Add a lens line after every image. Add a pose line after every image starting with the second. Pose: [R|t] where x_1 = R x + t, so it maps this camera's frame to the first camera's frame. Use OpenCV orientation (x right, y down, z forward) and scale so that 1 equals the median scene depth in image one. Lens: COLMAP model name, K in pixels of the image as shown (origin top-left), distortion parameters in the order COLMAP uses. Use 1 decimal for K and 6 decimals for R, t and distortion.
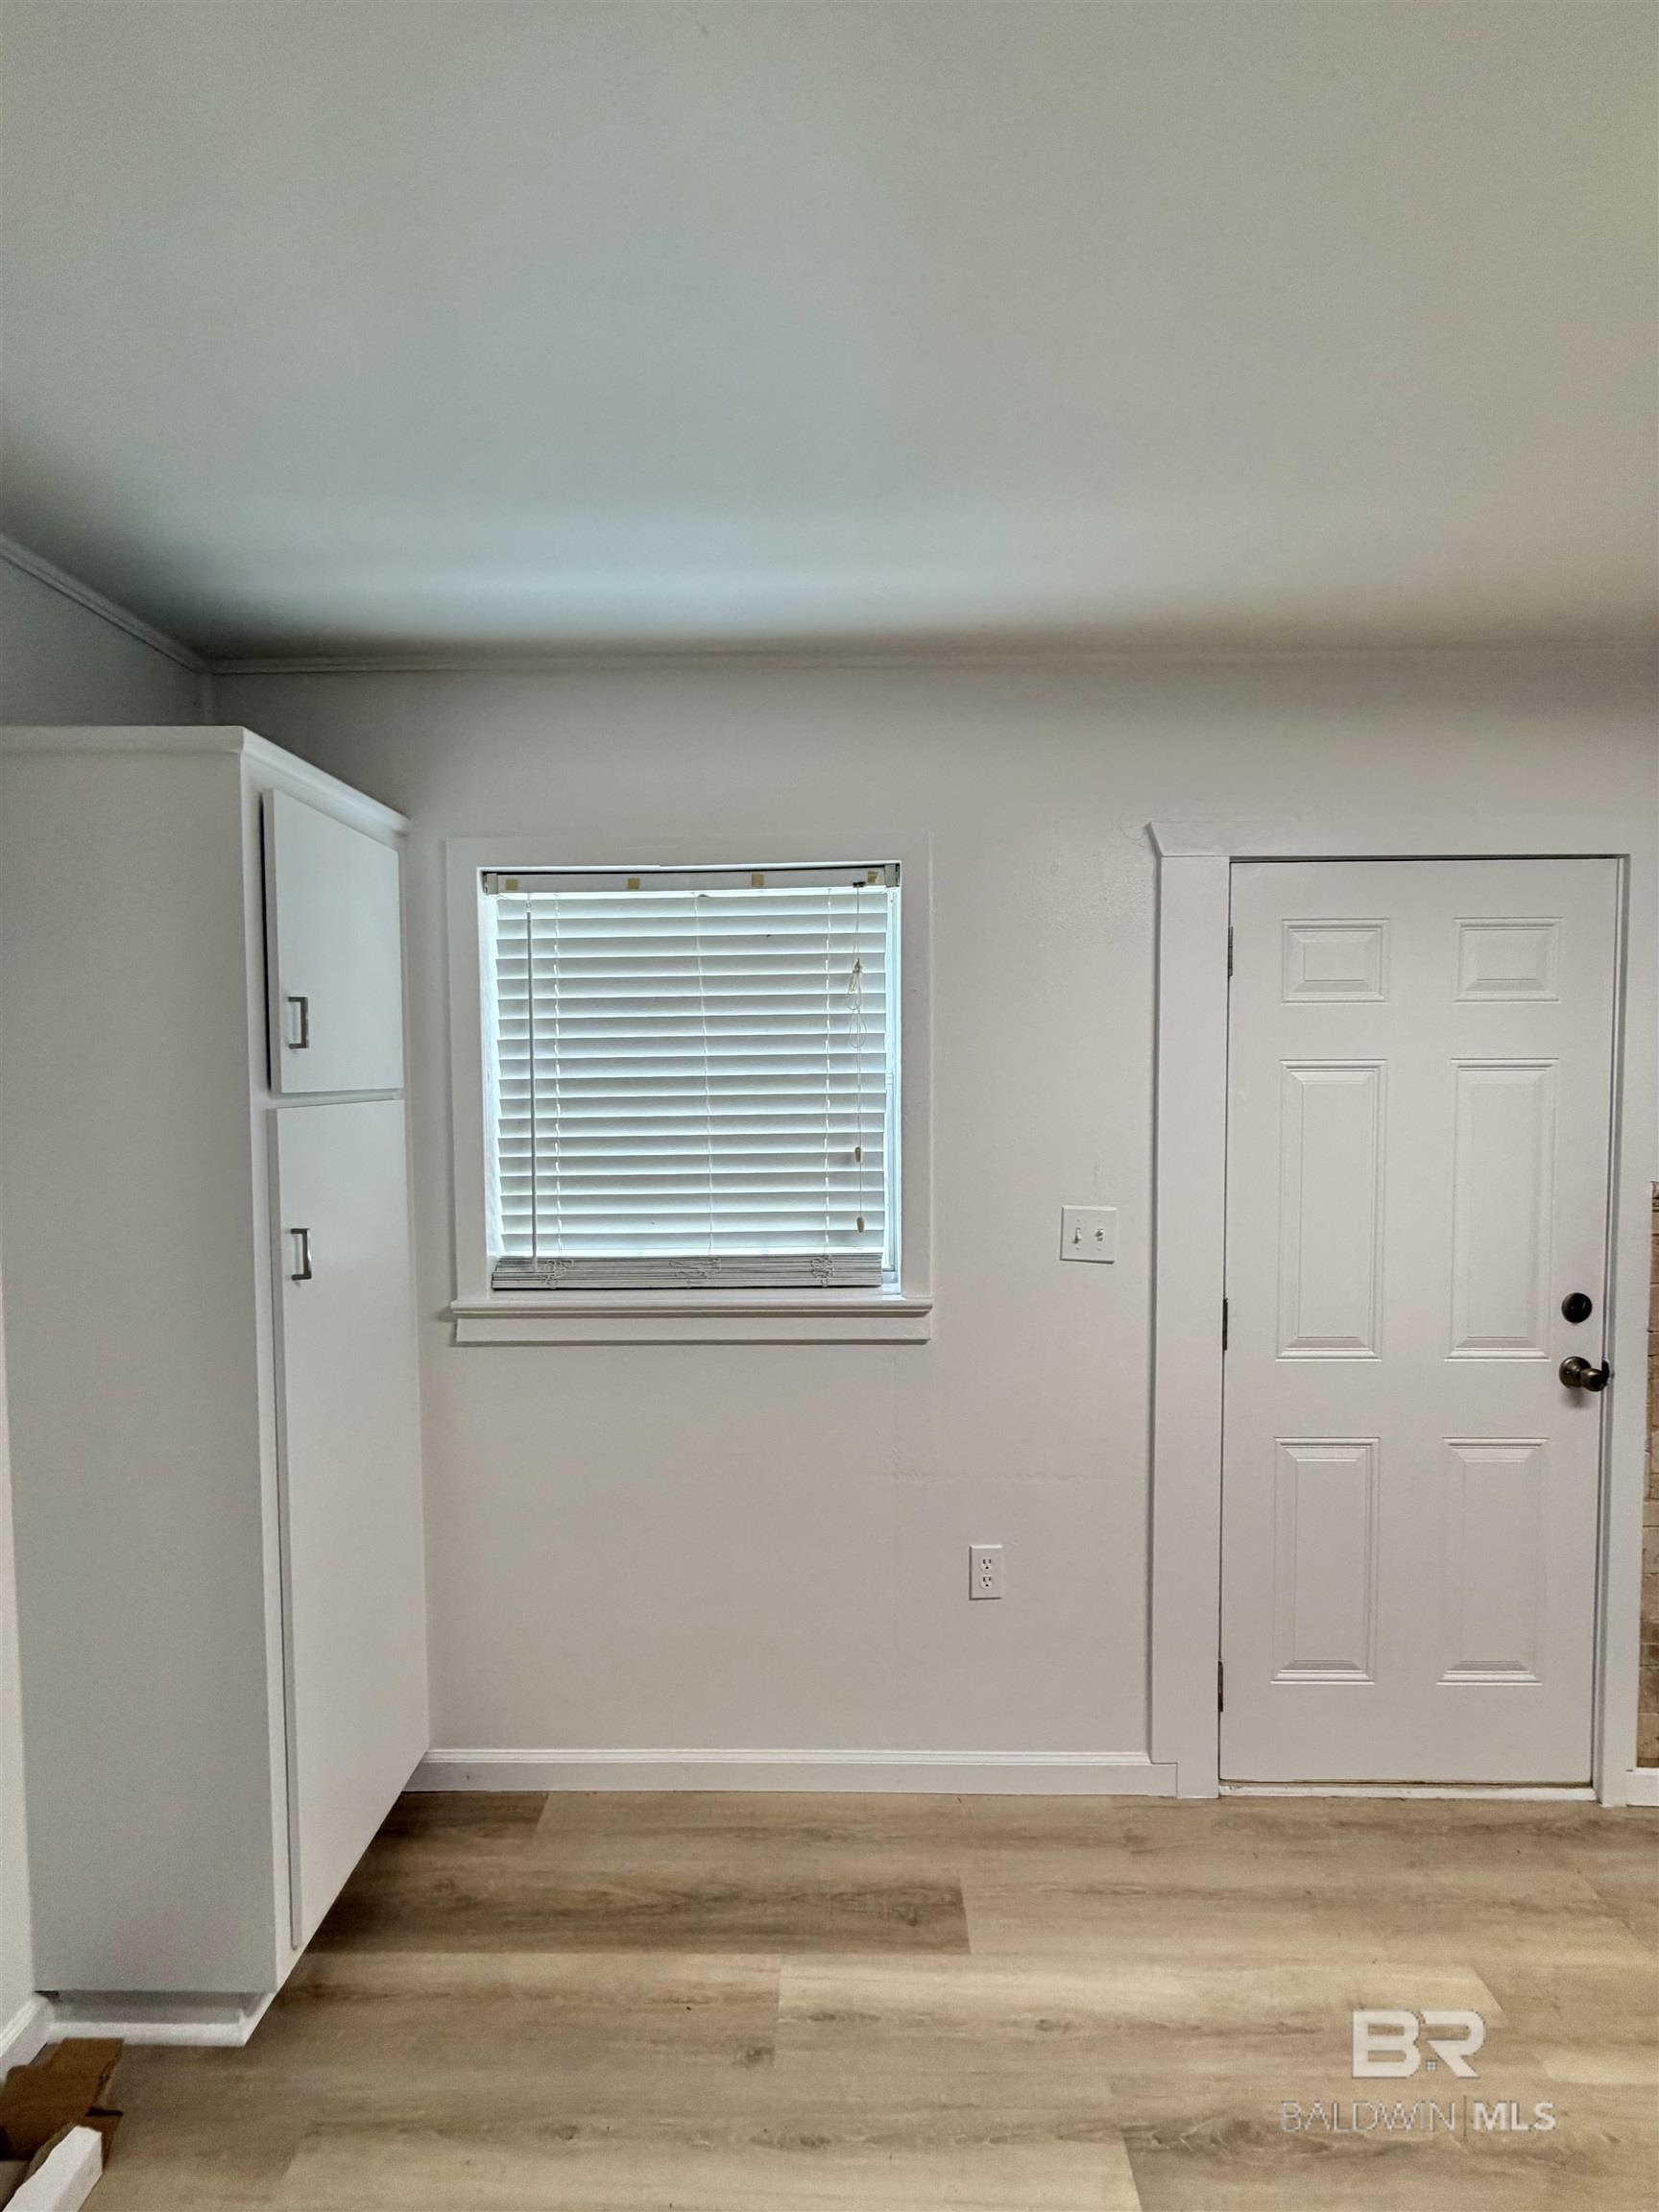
lens RADIAL K [[885.4, 0, 831.2], [0, 885.4, 1102.1], [0, 0, 1]] dist [0.001793, 0.000387]
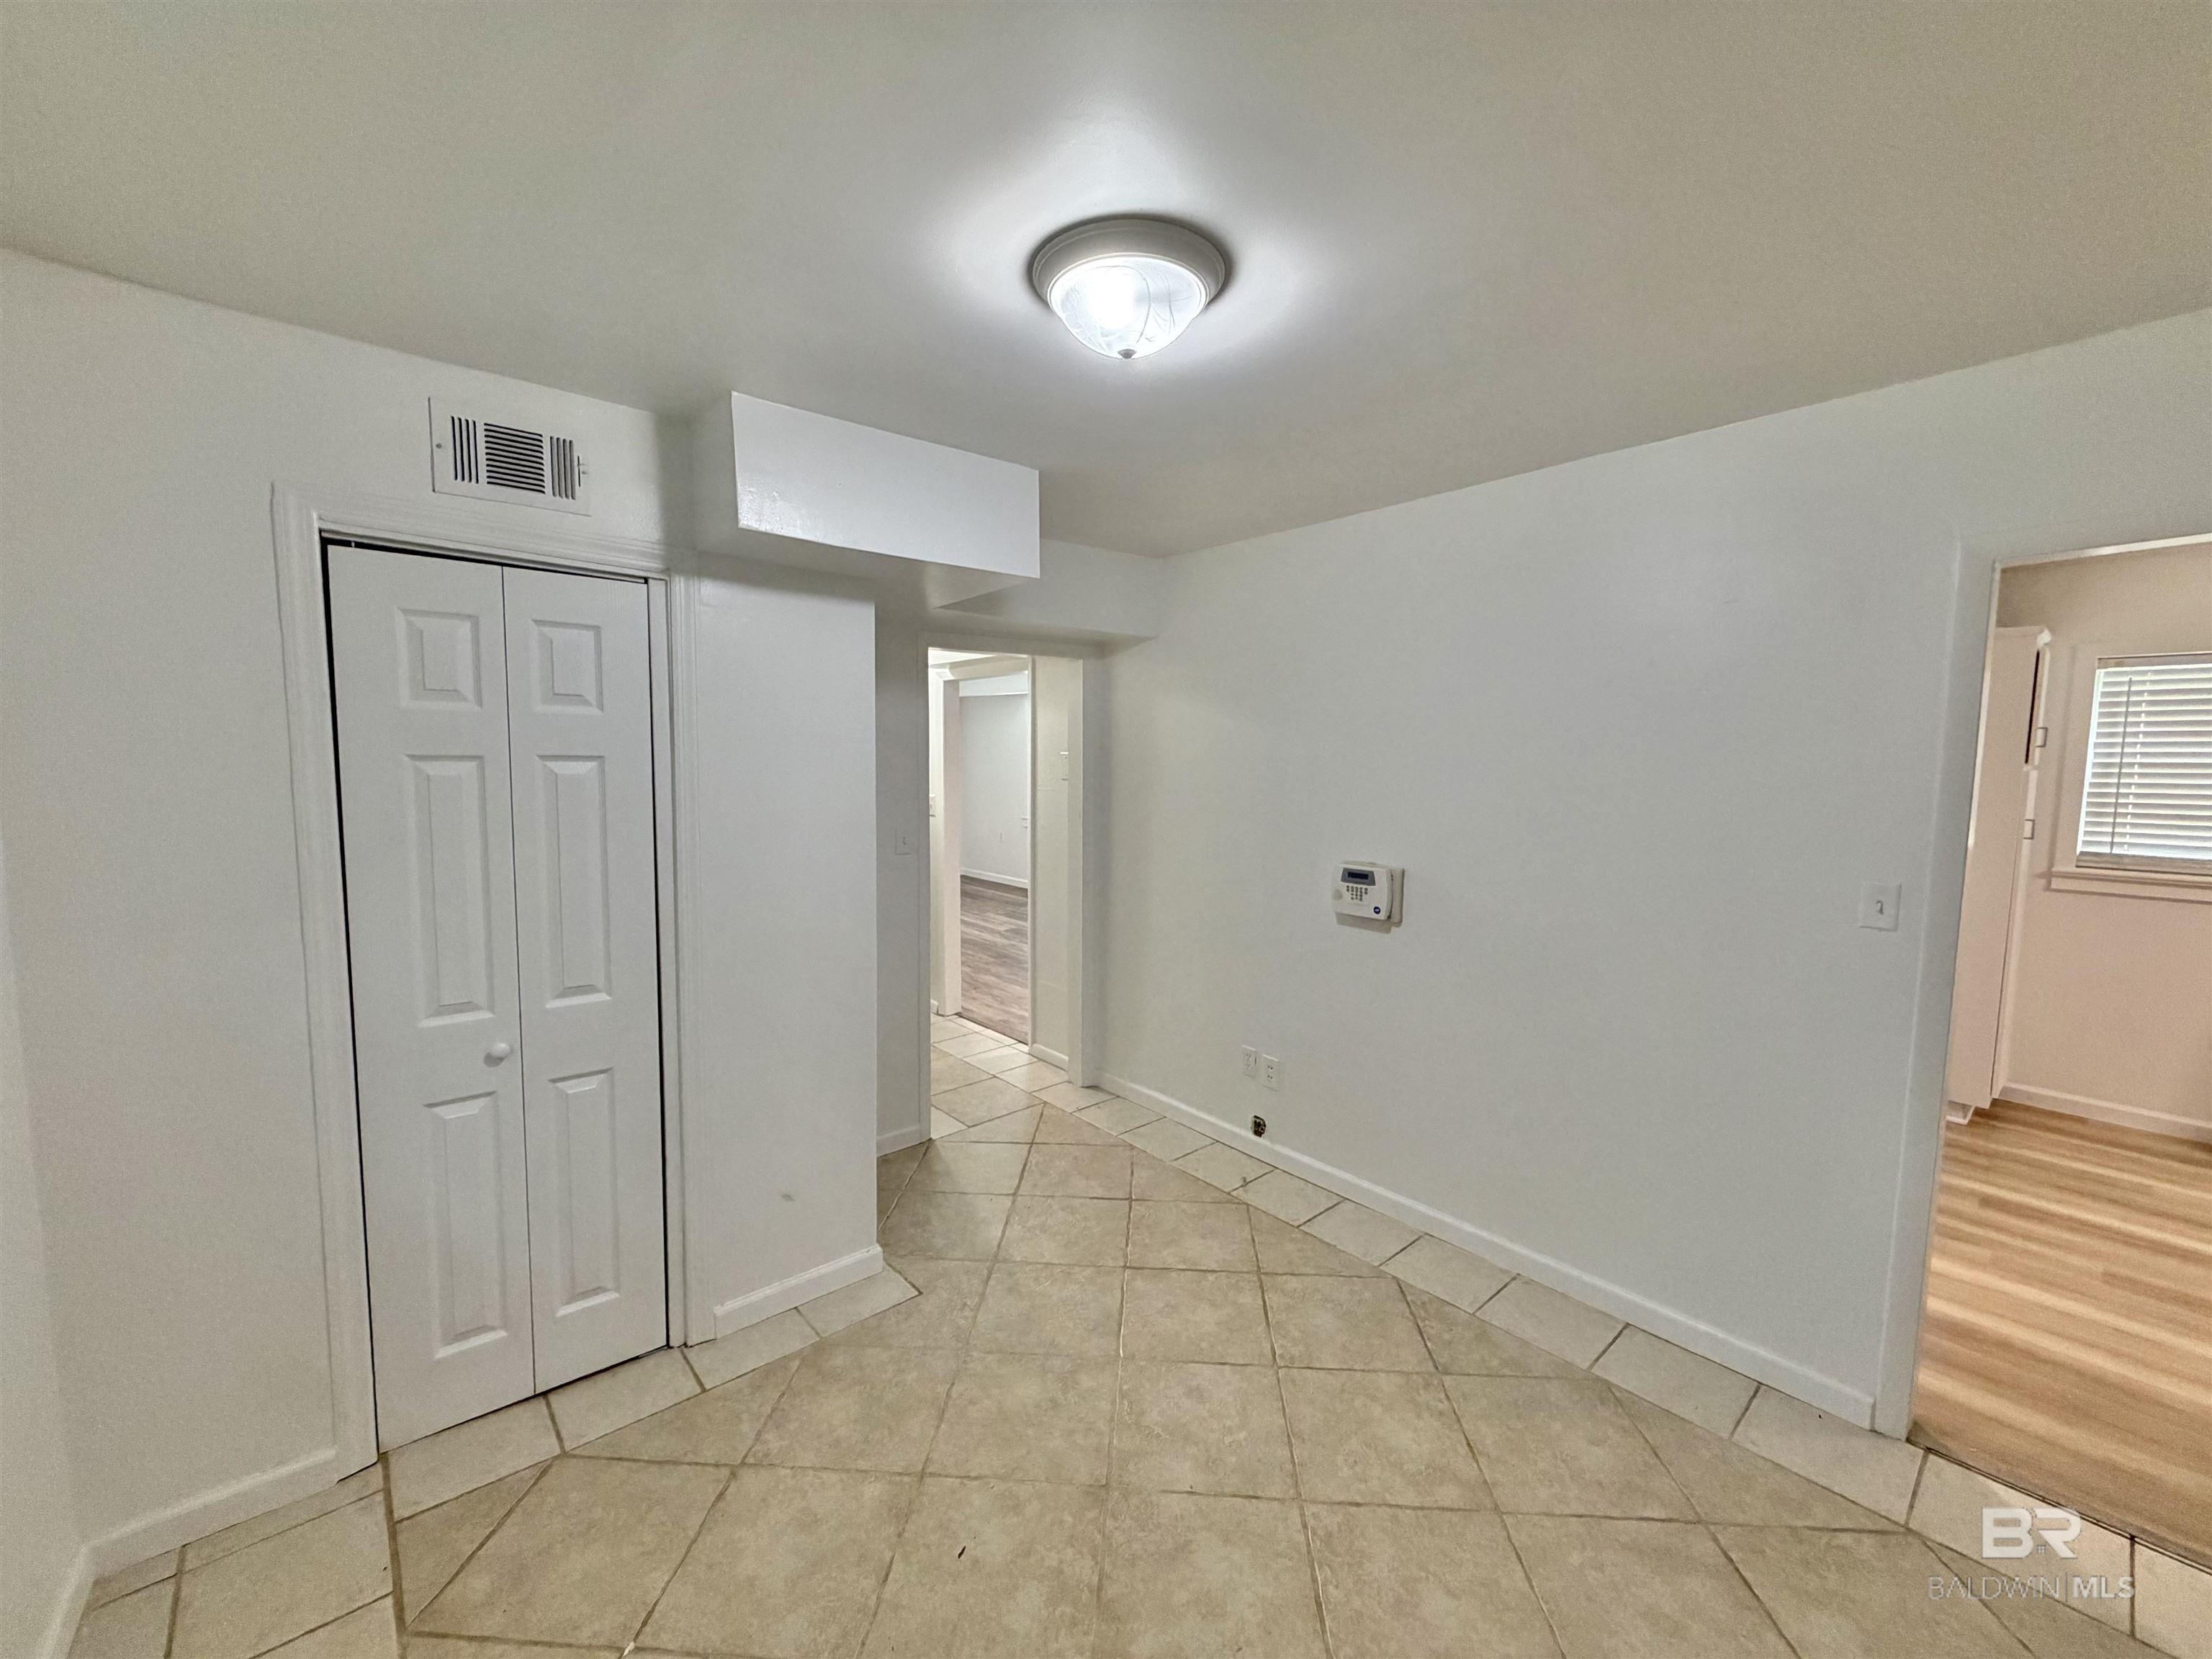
lens RADIAL K [[885.4, 0, 1101.9], [0, 885.4, 818.5], [0, 0, 1]] dist [0.001793, 0.000387]
pose [[0.669758, 0.080887, -0.738161, -0.387033], [-0.051523, 0.996716, 0.062470, 0.091708], [0.740790, -0.003808, 0.671726, -2.010275]]
